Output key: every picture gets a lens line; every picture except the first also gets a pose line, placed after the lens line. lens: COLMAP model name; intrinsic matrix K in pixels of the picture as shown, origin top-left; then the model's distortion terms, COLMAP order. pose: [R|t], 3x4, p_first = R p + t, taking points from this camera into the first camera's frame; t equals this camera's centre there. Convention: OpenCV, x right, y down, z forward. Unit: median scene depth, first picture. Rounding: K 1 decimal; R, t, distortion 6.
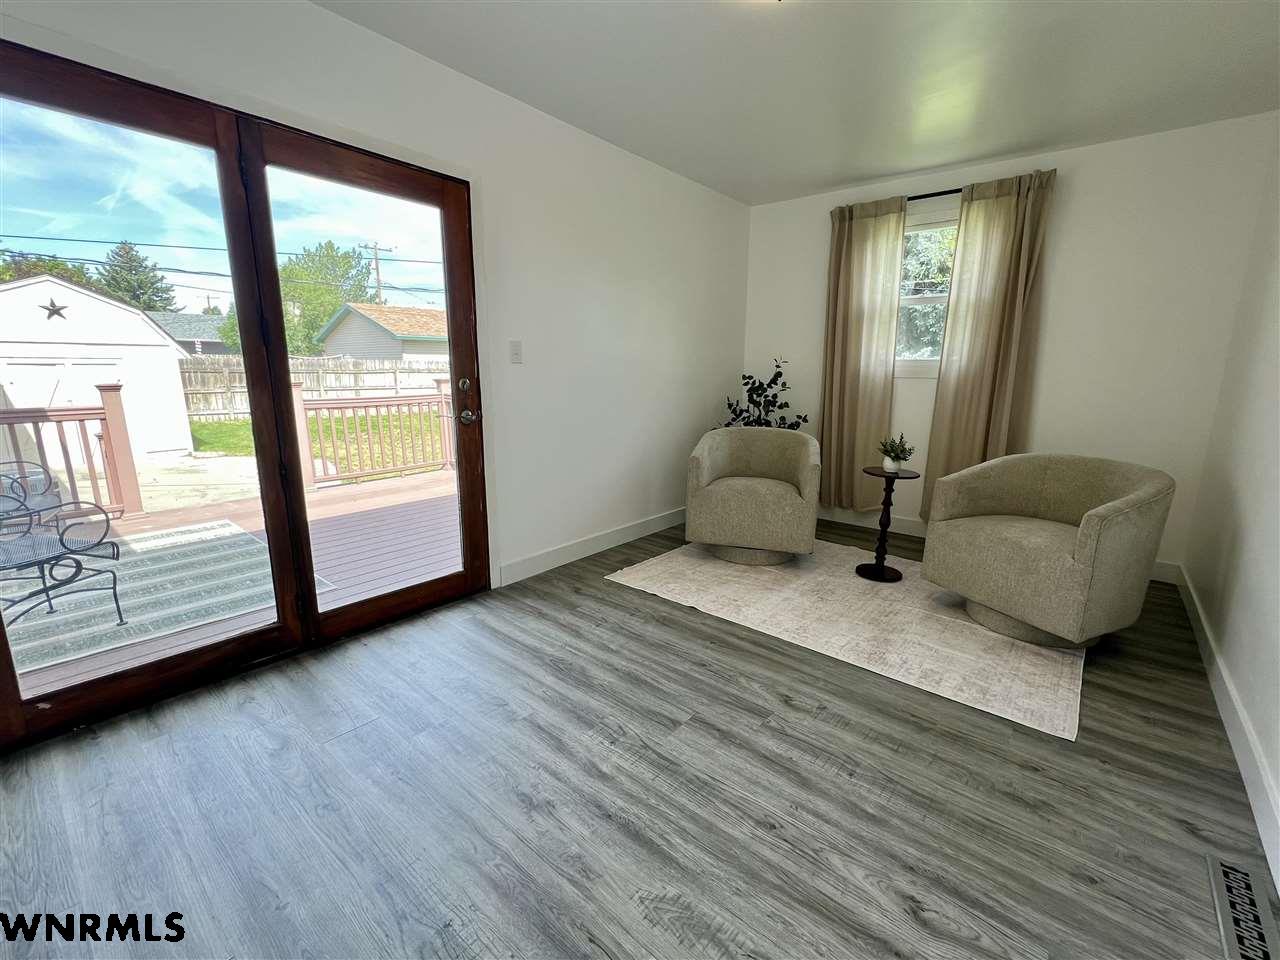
lens RADIAL K [[554.2, 0, 645.4], [0, 554.2, 483.3], [0, 0, 1]] dist [0.000881, -0.000725]
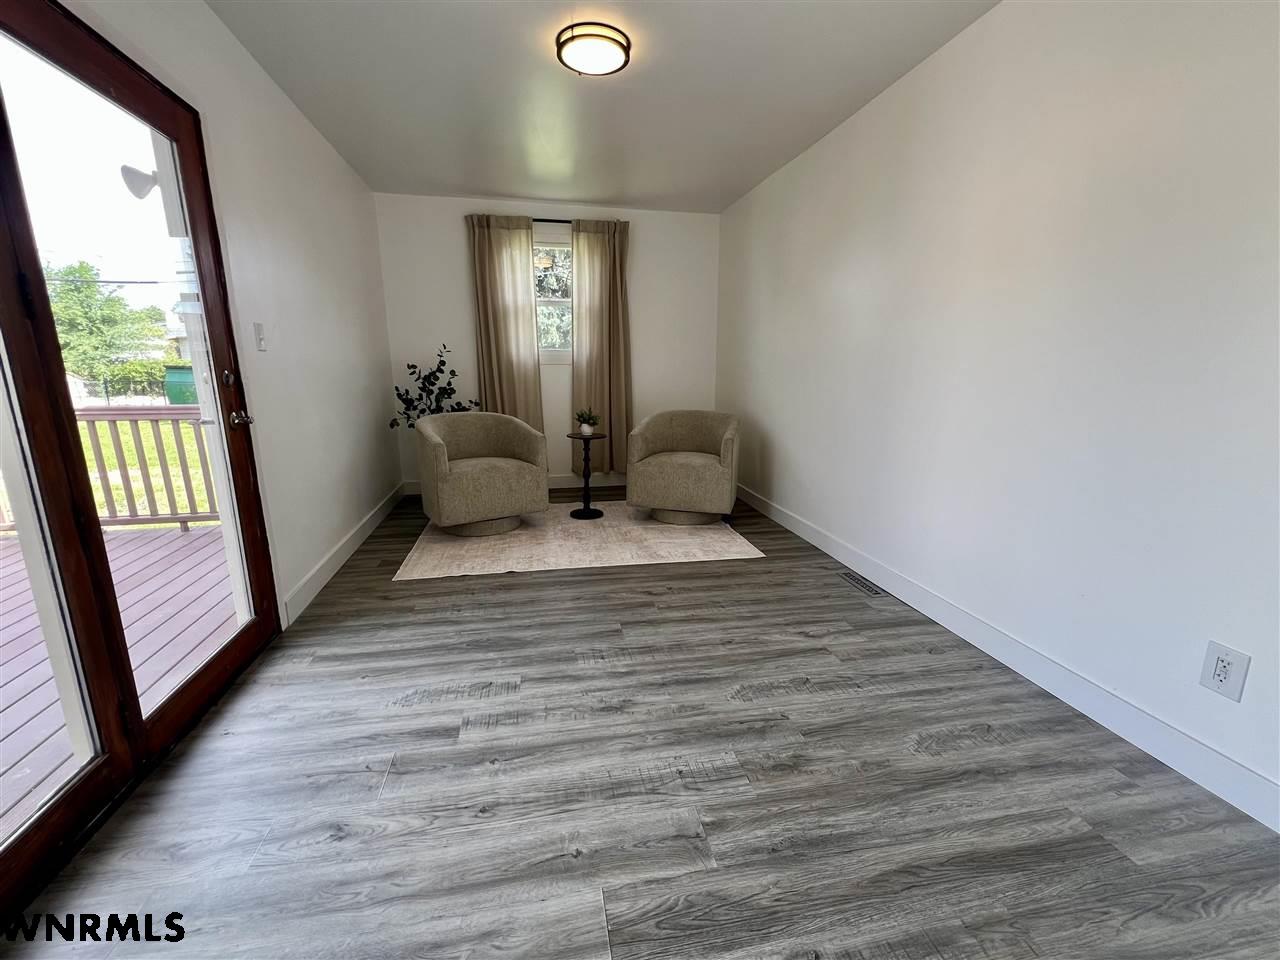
lens RADIAL K [[554.2, 0, 639.7], [0, 554.2, 482.8], [0, 0, 1]] dist [0.000881, -0.000725]
pose [[0.628181, -0.176419, 0.757802, -0.634566], [0.166199, 0.981901, 0.090819, -0.010165], [-0.760109, 0.068895, 0.646133, 0.081387]]
